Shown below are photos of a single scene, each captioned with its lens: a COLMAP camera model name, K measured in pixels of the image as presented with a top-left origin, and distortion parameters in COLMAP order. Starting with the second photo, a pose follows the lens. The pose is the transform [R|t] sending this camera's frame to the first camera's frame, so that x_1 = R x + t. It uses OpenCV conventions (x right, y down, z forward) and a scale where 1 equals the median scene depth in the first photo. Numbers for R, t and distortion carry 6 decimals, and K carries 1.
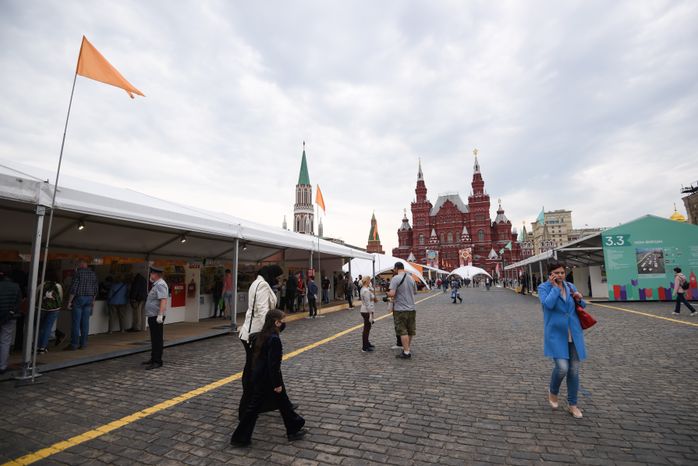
lens RADIAL K [[325.4, 0, 349.0], [0, 325.4, 233.0], [0, 0, 1]] dist [-0.036348, 0.000067]
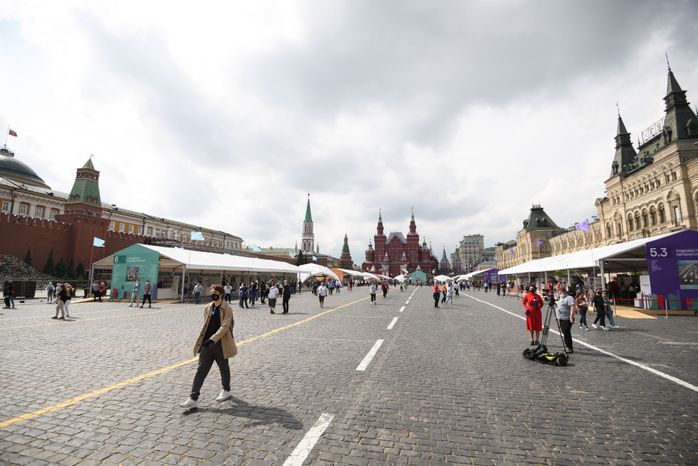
lens RADIAL K [[325.4, 0, 349.0], [0, 325.4, 233.0], [0, 0, 1]] dist [-0.036348, 0.000067]
pose [[0.990877, 0.038003, 0.129299, -0.153468], [-0.037525, 0.999277, -0.006128, -0.090775], [-0.129438, 0.001220, 0.991587, -0.638660]]
